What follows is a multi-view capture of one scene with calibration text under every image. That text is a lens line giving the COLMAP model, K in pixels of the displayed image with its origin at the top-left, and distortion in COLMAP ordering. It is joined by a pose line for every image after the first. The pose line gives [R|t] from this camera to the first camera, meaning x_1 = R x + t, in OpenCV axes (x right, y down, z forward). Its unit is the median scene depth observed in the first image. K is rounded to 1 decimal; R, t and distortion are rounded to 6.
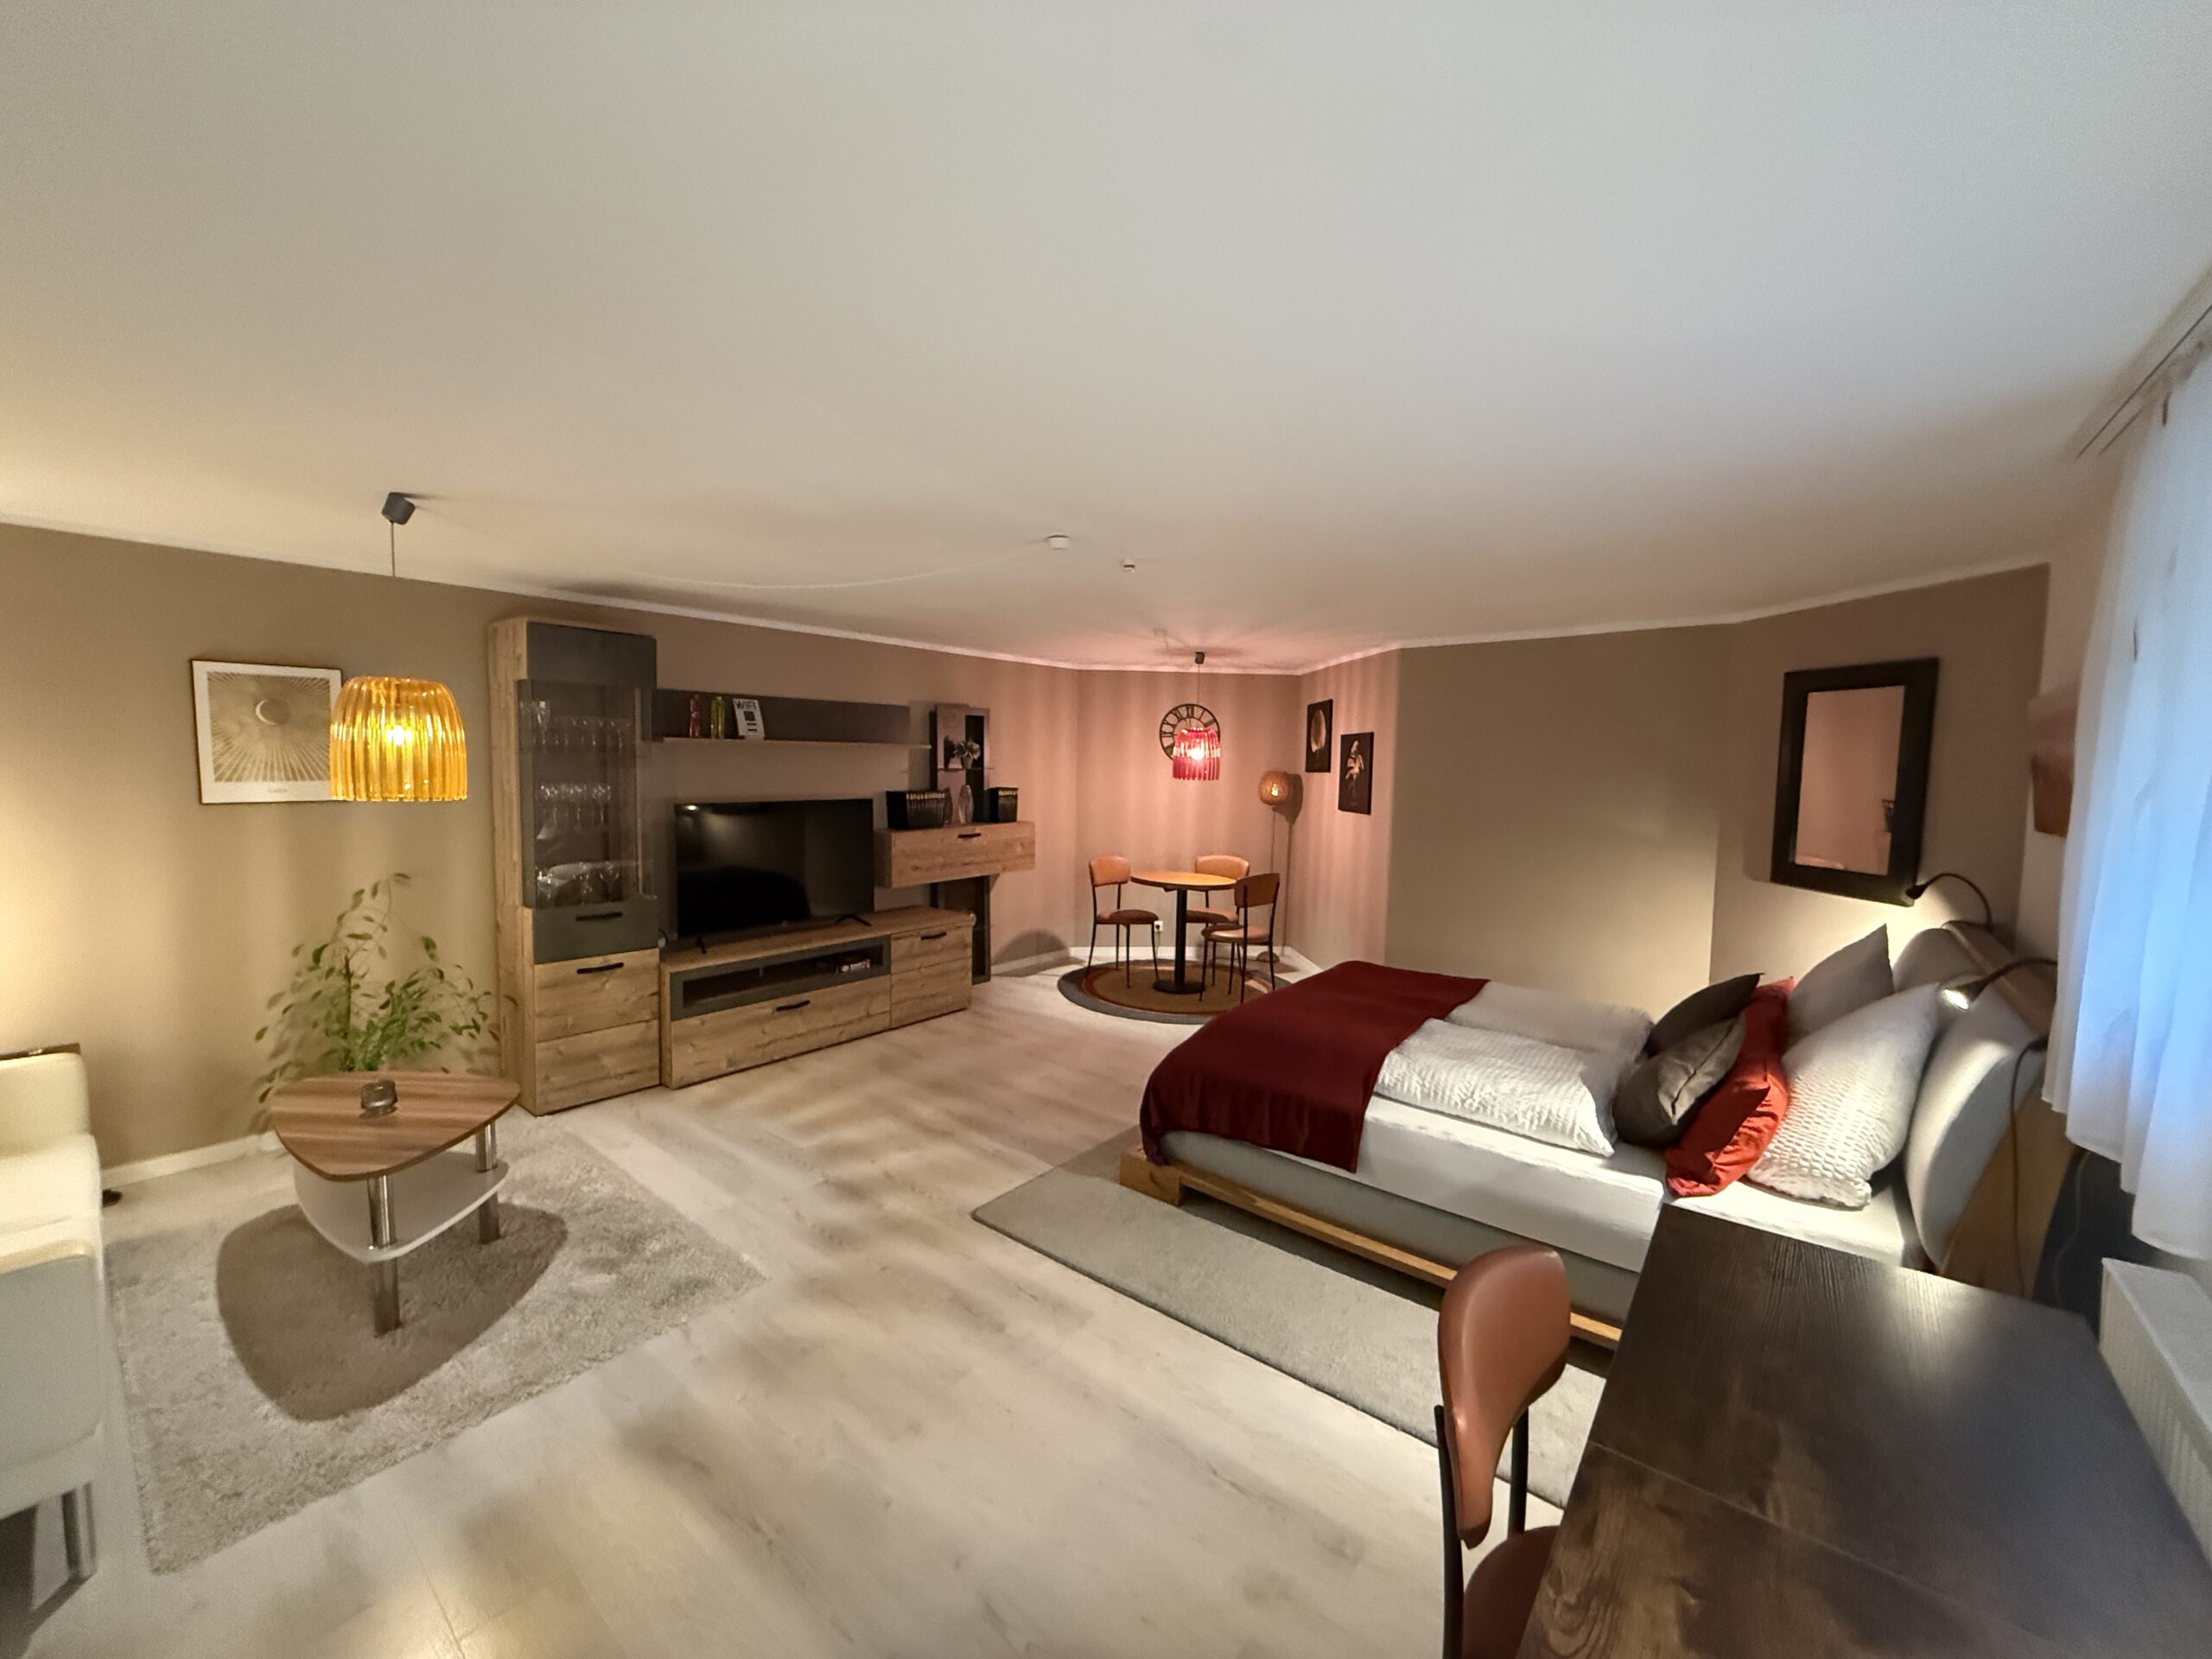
lens RADIAL K [[879.1, 0, 1101.7], [0, 879.1, 828.4], [0, 0, 1]] dist [0.001939, -0.000058]
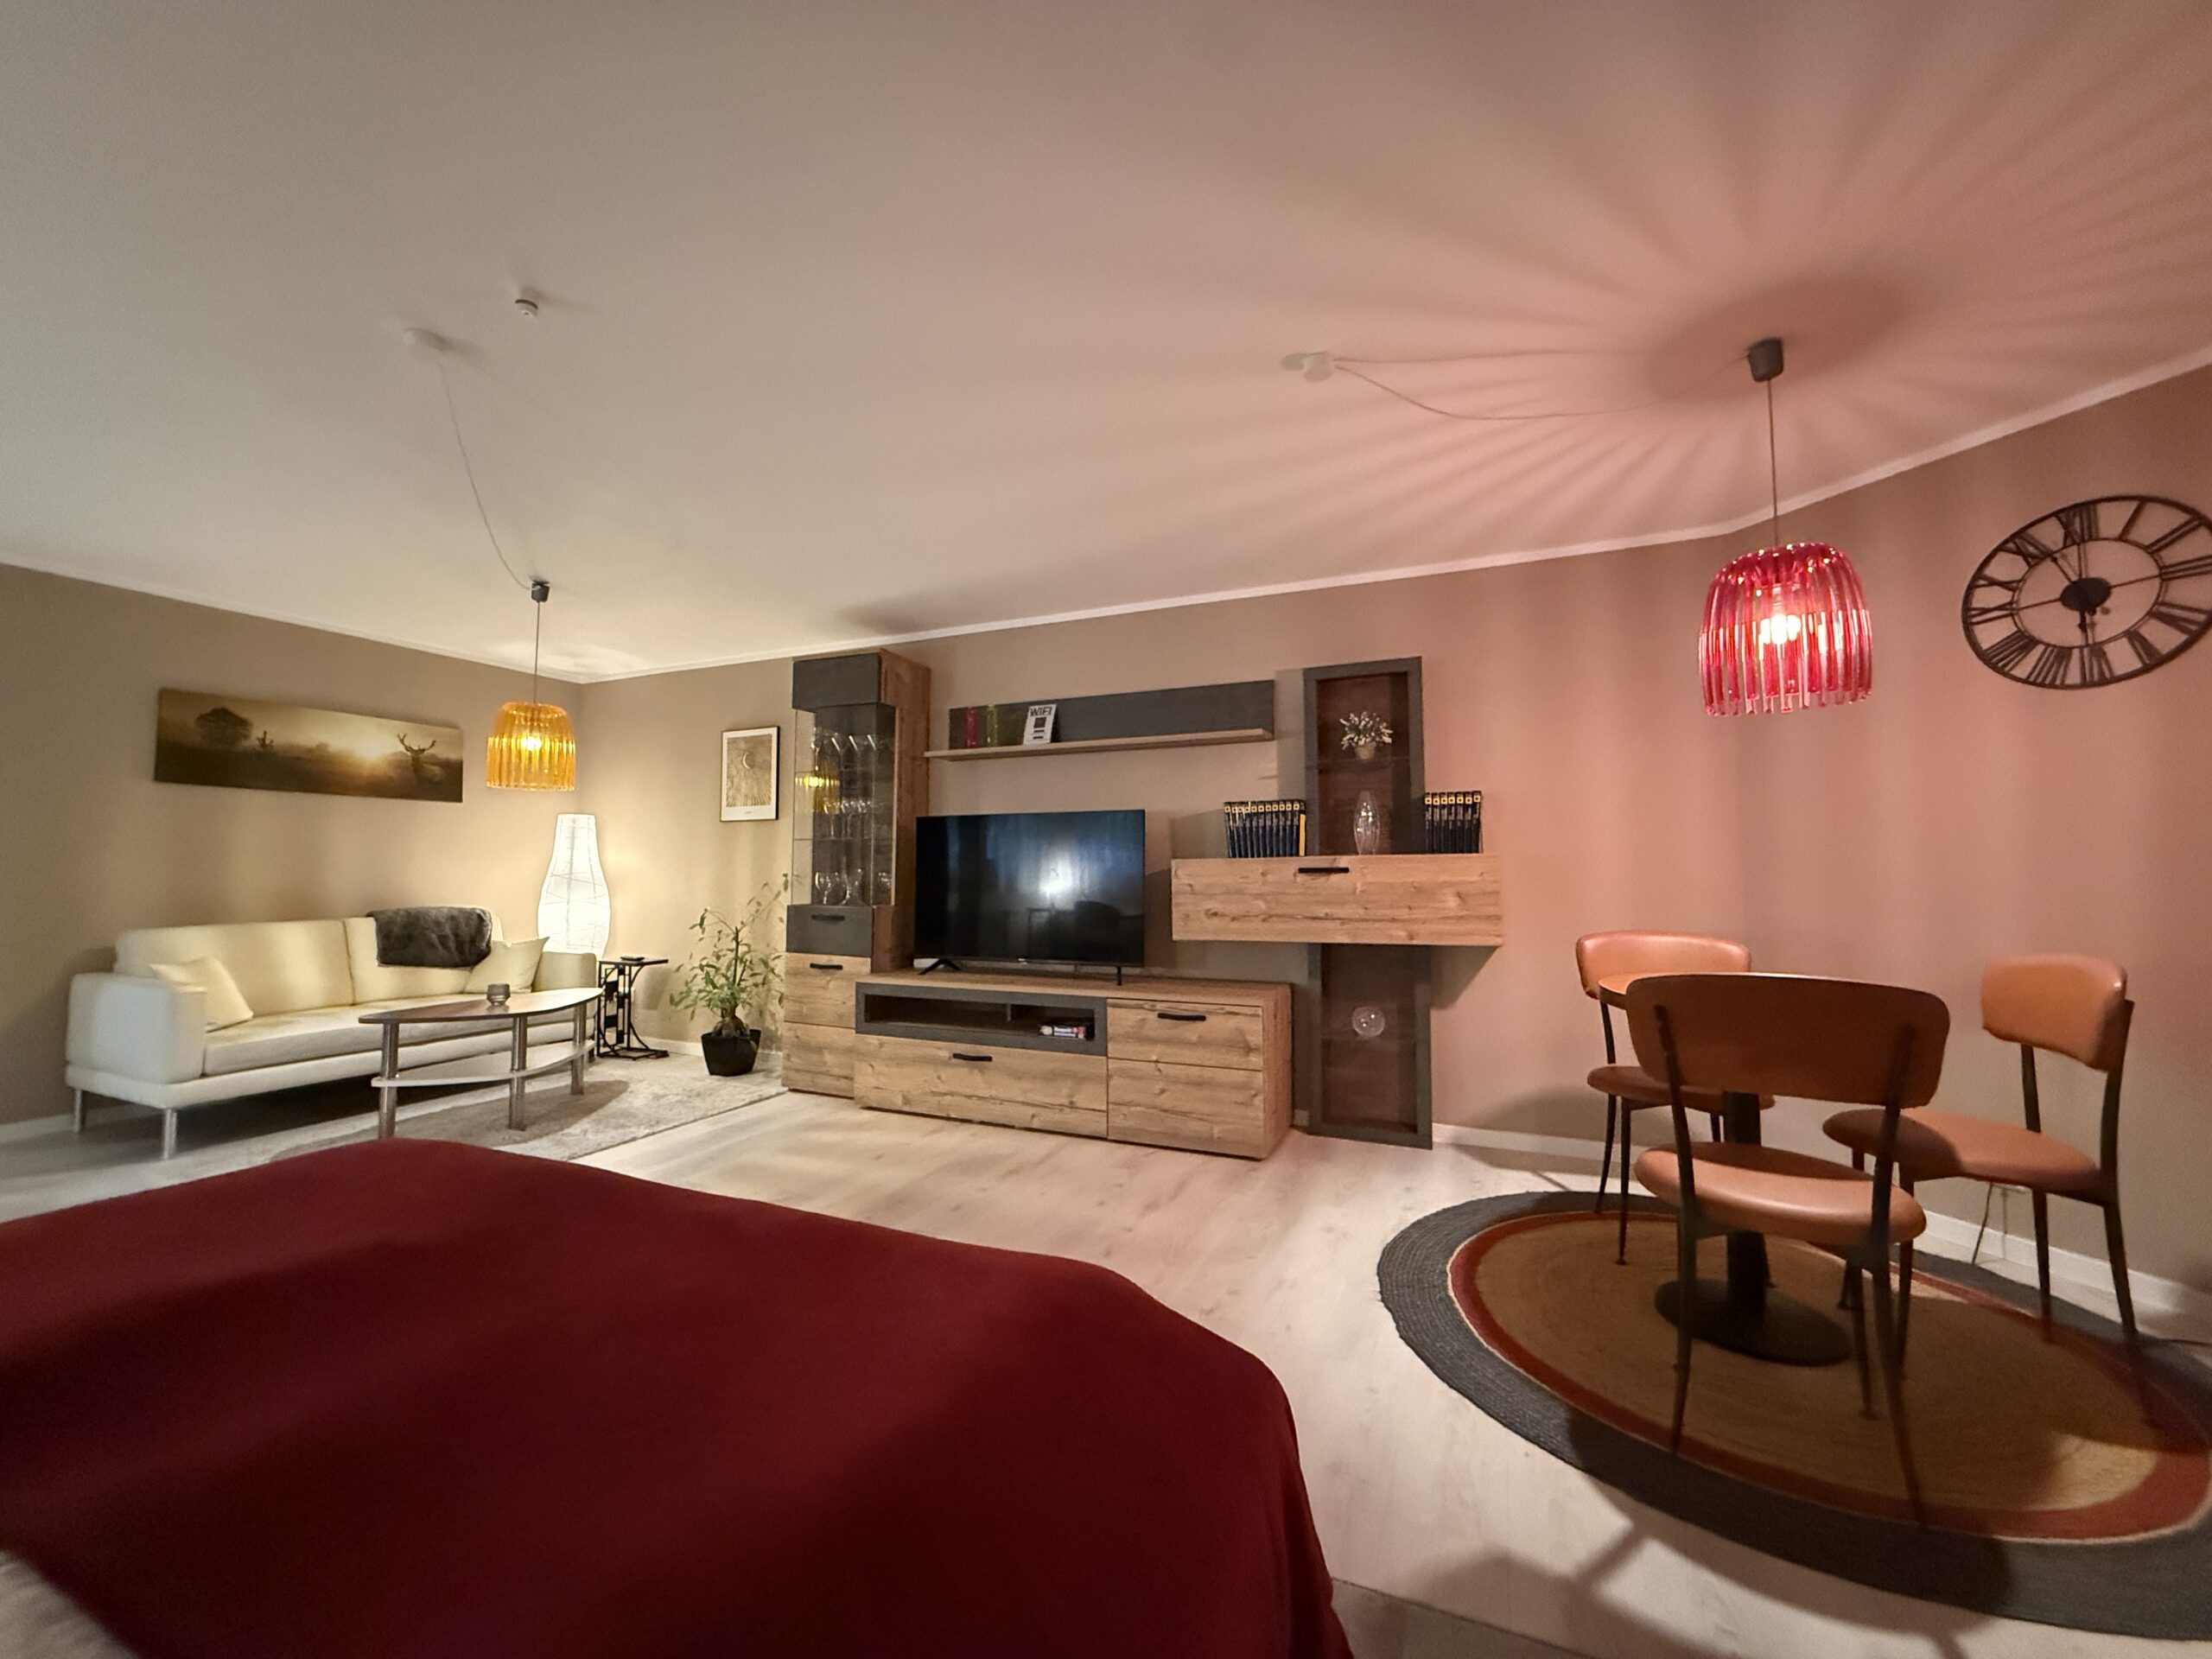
lens RADIAL K [[879.1, 0, 1105.1], [0, 879.1, 824.9], [0, 0, 1]] dist [0.001939, -0.000058]
pose [[0.270054, -0.071884, -0.960158, 0.431005], [-0.071497, 0.992959, -0.094449, 0.050004], [0.960187, 0.094155, 0.263013, 0.791855]]
